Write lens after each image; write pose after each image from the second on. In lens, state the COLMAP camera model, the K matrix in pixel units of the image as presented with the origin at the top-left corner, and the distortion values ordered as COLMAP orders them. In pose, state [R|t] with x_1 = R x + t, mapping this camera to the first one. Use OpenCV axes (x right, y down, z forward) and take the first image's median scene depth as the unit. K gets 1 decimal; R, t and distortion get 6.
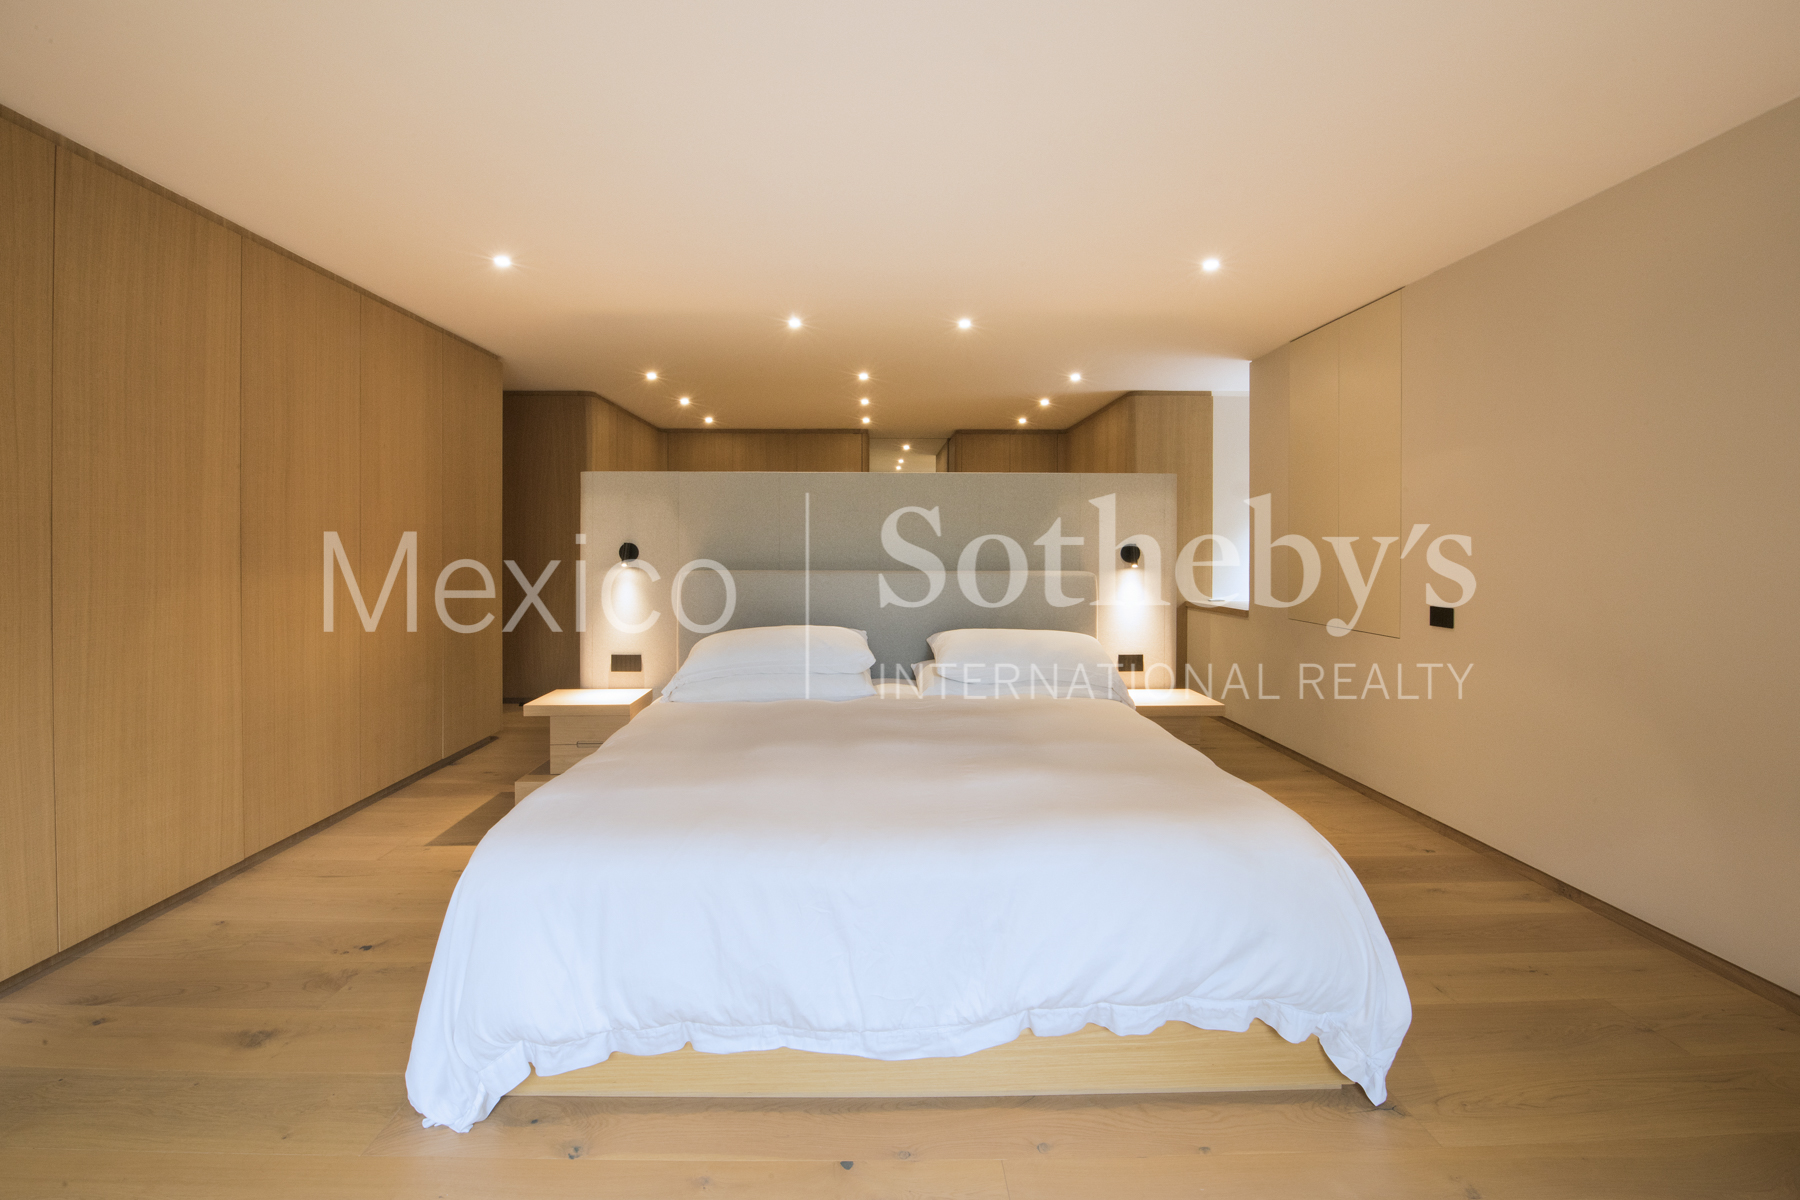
lens RADIAL K [[761.6, 0, 904.3], [0, 761.6, 540.1], [0, 0, 1]] dist [0.000830, -0.010611]
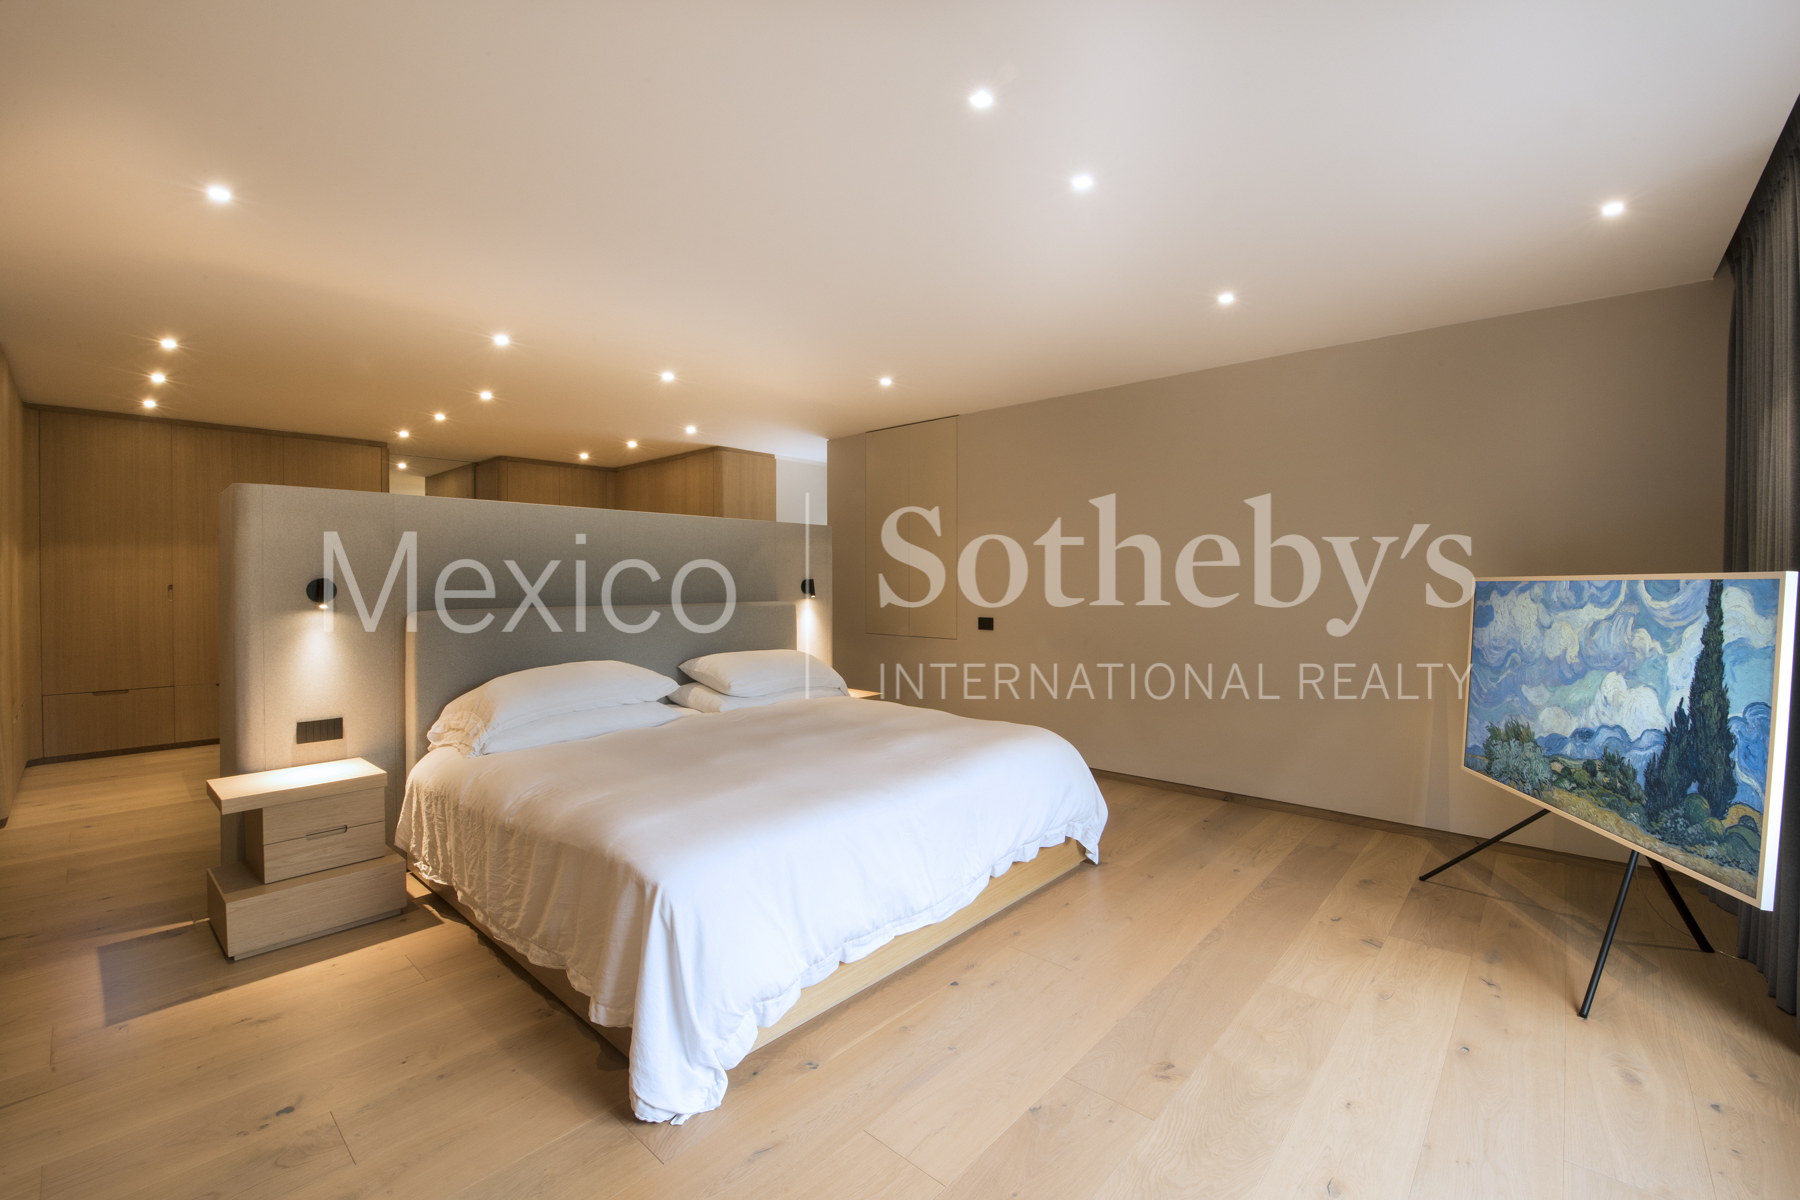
lens RADIAL K [[773.2, 0, 897.7], [0, 773.2, 567.3], [0, 0, 1]] dist [-0.001037, -0.003924]
pose [[0.669969, 0.008636, 0.742339, -1.216662], [-0.003713, 0.999959, -0.008282, -0.009264], [-0.742380, 0.002793, 0.669973, 0.028314]]
